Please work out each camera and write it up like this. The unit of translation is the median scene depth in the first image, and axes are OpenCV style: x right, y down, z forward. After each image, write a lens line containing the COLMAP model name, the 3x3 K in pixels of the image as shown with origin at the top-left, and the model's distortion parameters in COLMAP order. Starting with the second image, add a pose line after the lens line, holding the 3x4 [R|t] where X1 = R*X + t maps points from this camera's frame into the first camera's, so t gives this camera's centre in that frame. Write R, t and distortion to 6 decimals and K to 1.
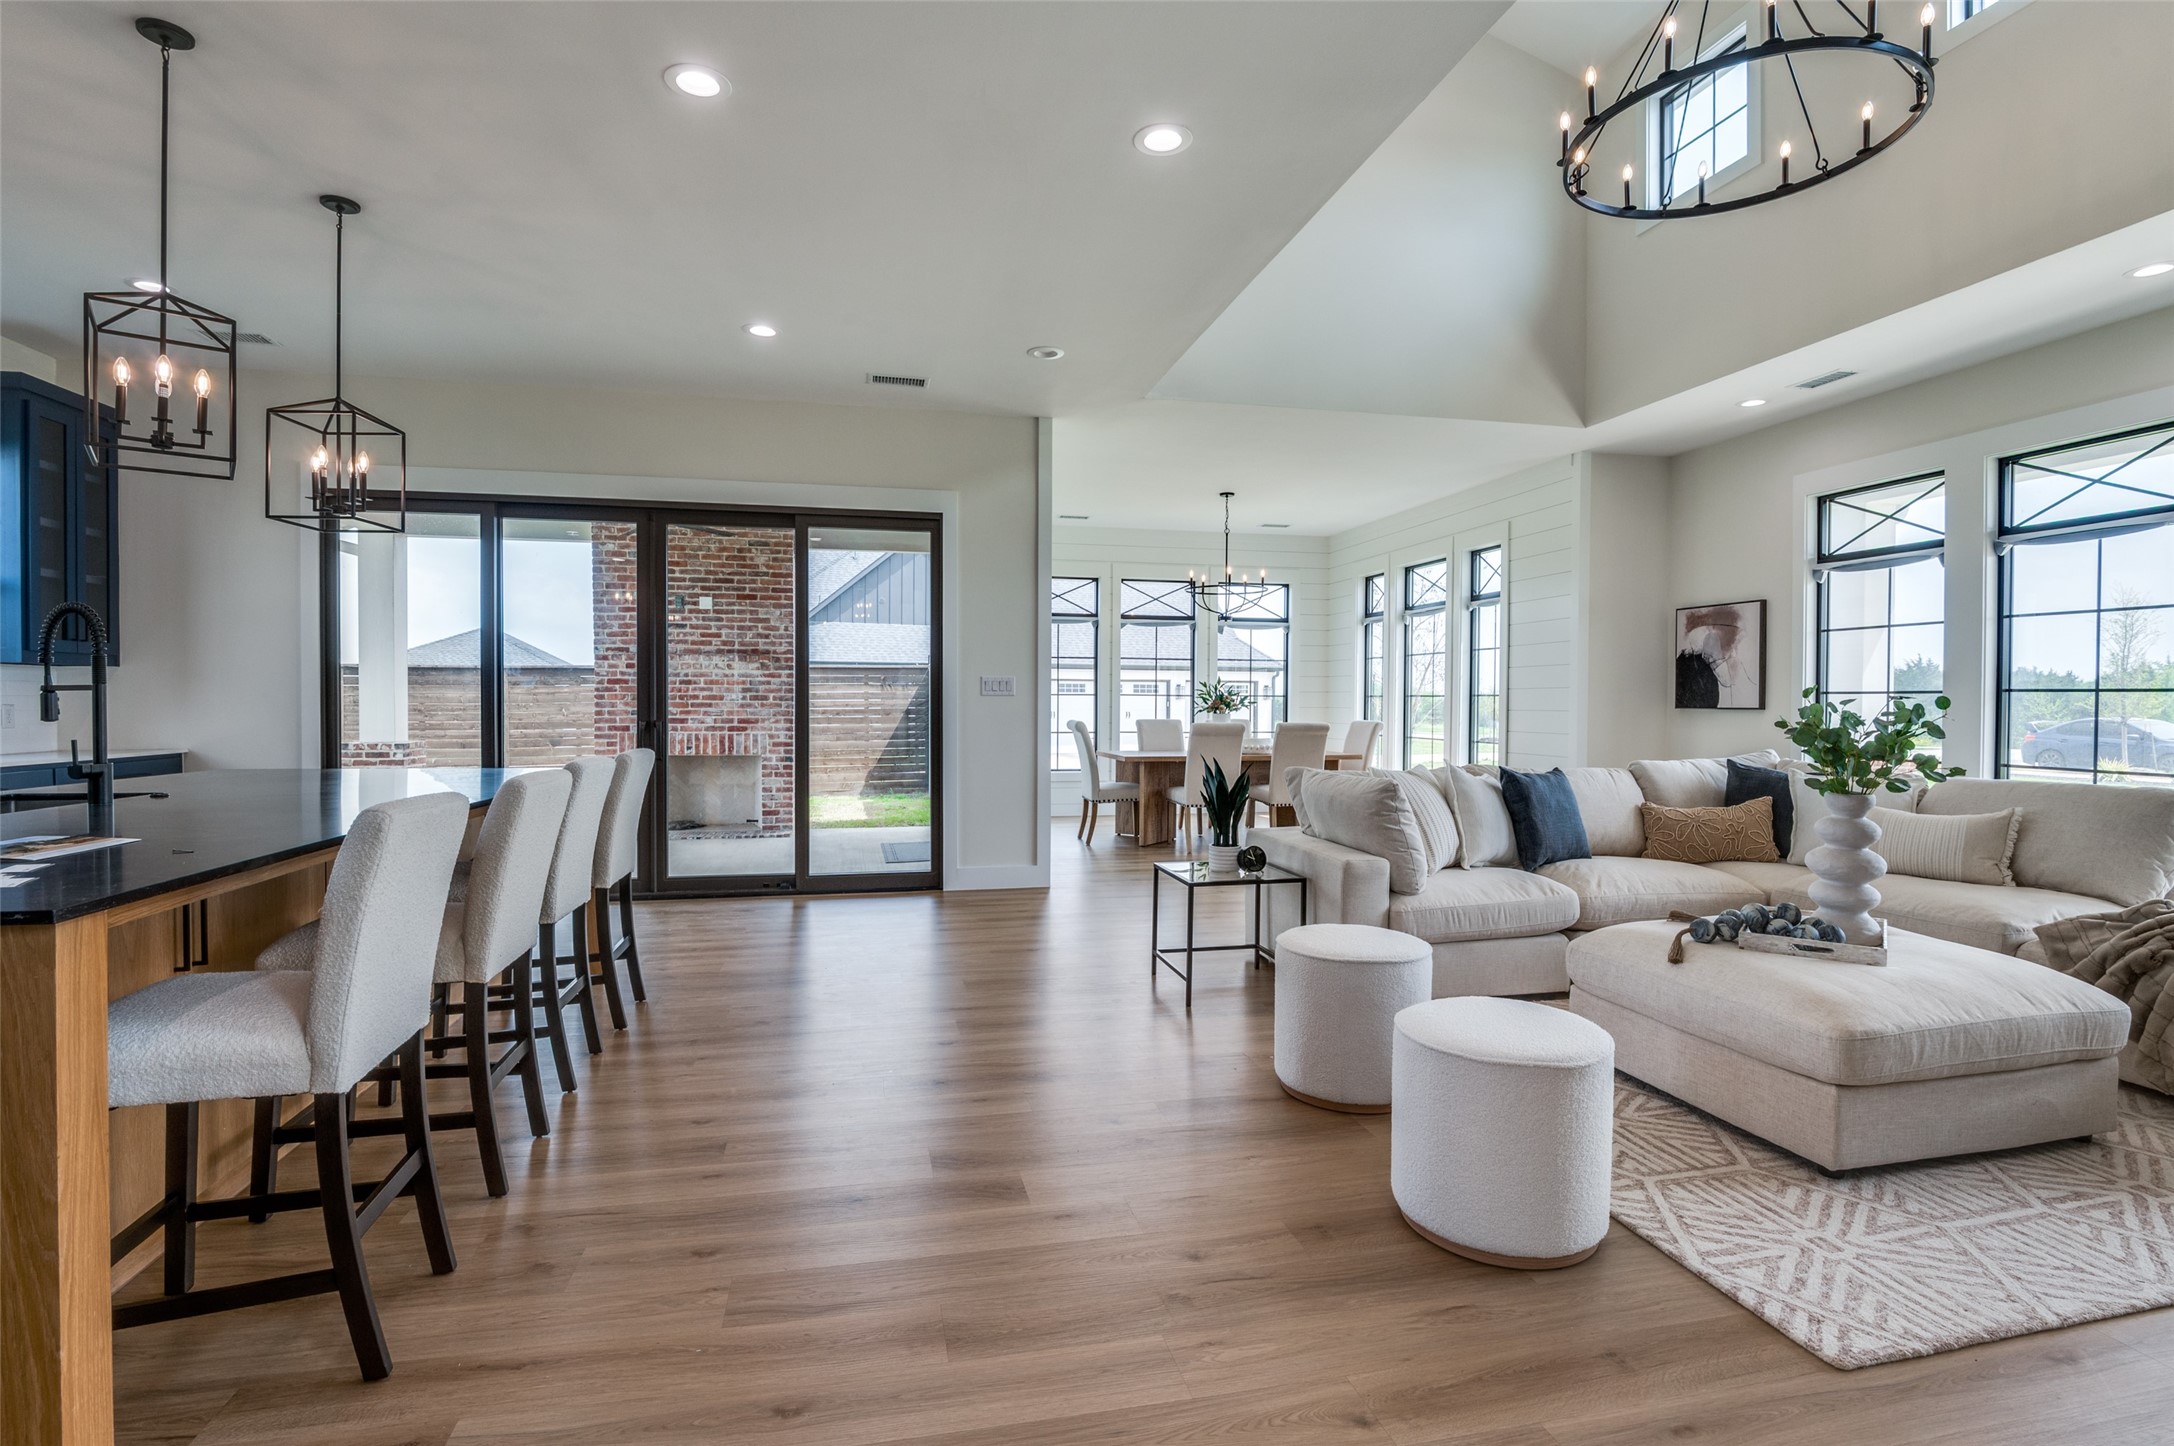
lens RADIAL K [[1020.9, 0, 1074.2], [0, 1020.9, 721.1], [0, 0, 1]] dist [-0.011167, -0.008519]
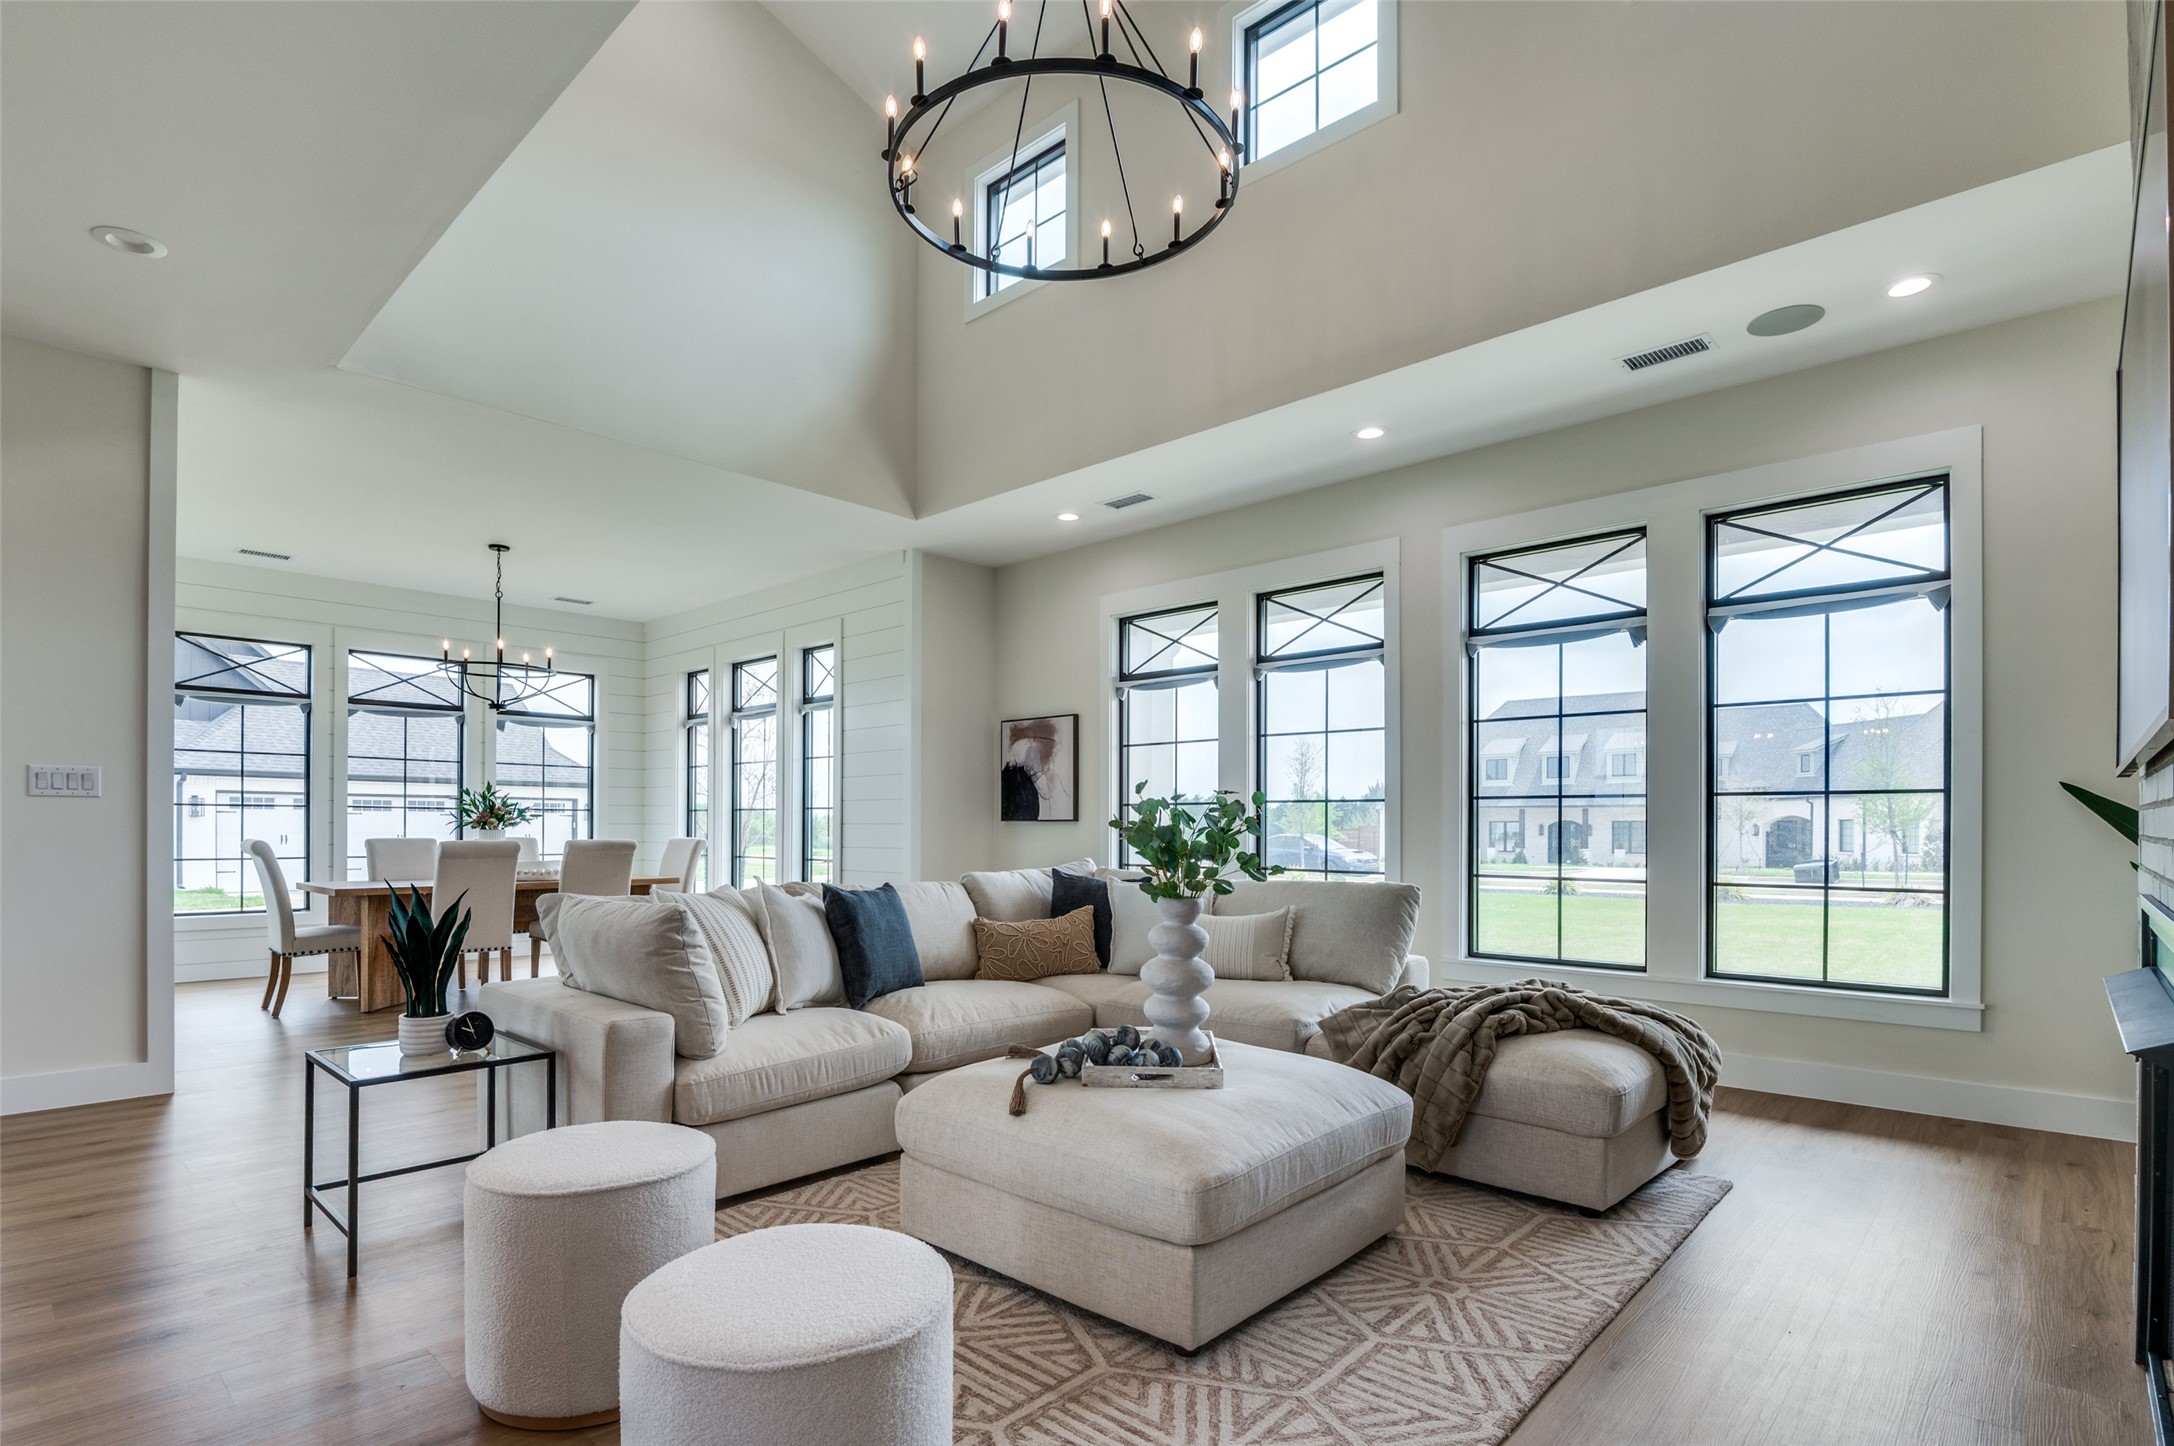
lens RADIAL K [[1059.9, 0, 1081.6], [0, 1059.9, 823.2], [0, 0, 1]] dist [-0.003732, -0.000594]
pose [[0.816401, 0.000269, 0.577485, 0.101035], [0.011351, 0.999799, -0.016512, 0.013463], [-0.577374, 0.020035, 0.816234, 0.191918]]
